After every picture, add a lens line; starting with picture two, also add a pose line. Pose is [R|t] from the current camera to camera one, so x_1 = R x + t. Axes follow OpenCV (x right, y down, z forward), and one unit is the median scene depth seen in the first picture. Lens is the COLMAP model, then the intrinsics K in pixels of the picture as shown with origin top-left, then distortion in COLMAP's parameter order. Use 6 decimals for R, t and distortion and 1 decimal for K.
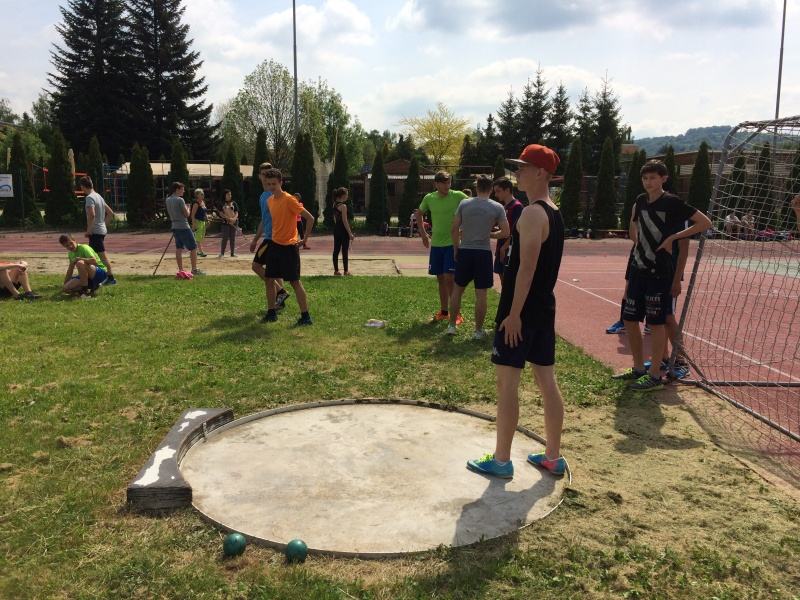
lens RADIAL K [[673.7, 0, 397.6], [0, 673.7, 298.7], [0, 0, 1]] dist [0.085516, -0.111656]
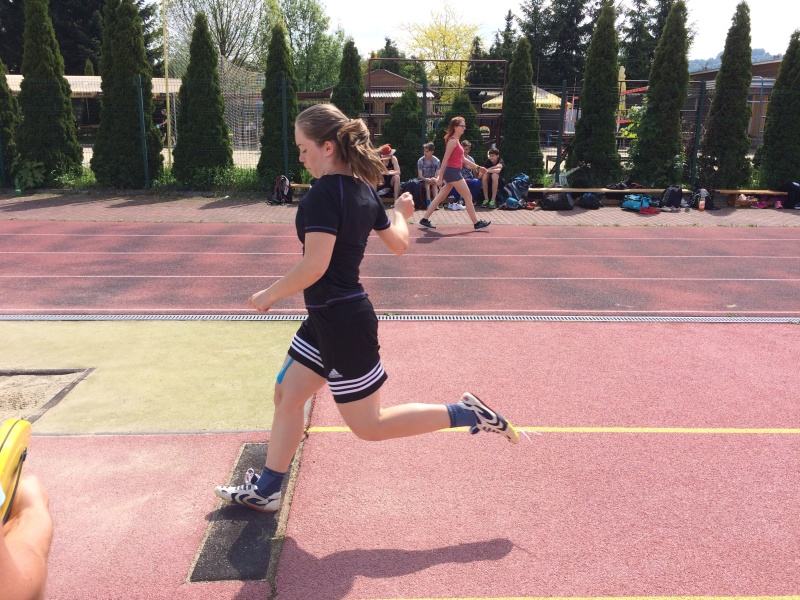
lens RADIAL K [[673.7, 0, 397.6], [0, 673.7, 298.7], [0, 0, 1]] dist [0.085516, -0.111656]
pose [[0.999862, 0.003311, -0.016290, 0.028308], [-0.001644, 0.994854, 0.101308, -0.034300], [0.016541, -0.101267, 0.994722, 0.232175]]
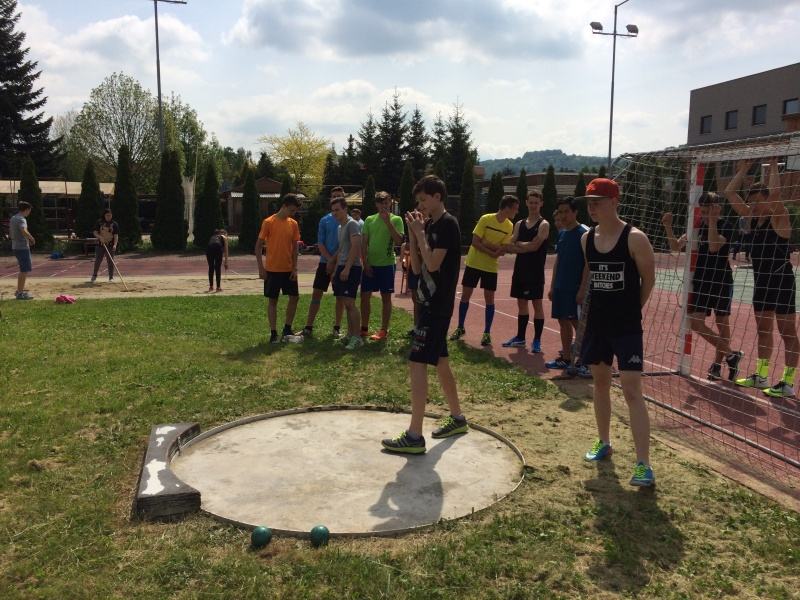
lens RADIAL K [[671.6, 0, 386.7], [0, 671.6, 315.0], [0, 0, 1]] dist [0.080152, -0.103722]
pose [[0.979171, -0.035031, 0.199994, -0.025450], [0.035341, 0.999373, 0.002023, 0.000733], [-0.199939, 0.005087, 0.979795, -0.012228]]
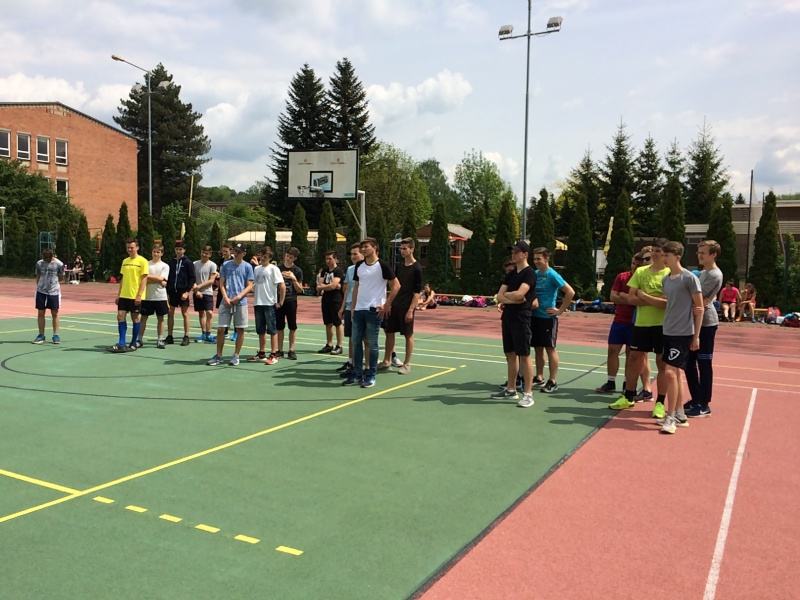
lens RADIAL K [[673.7, 0, 397.6], [0, 673.7, 298.7], [0, 0, 1]] dist [0.085516, -0.111656]
pose [[0.857934, 0.032650, -0.512722, 0.423768], [-0.083691, 0.993530, -0.076772, -0.004566], [0.506898, 0.108776, 0.855115, 0.079238]]
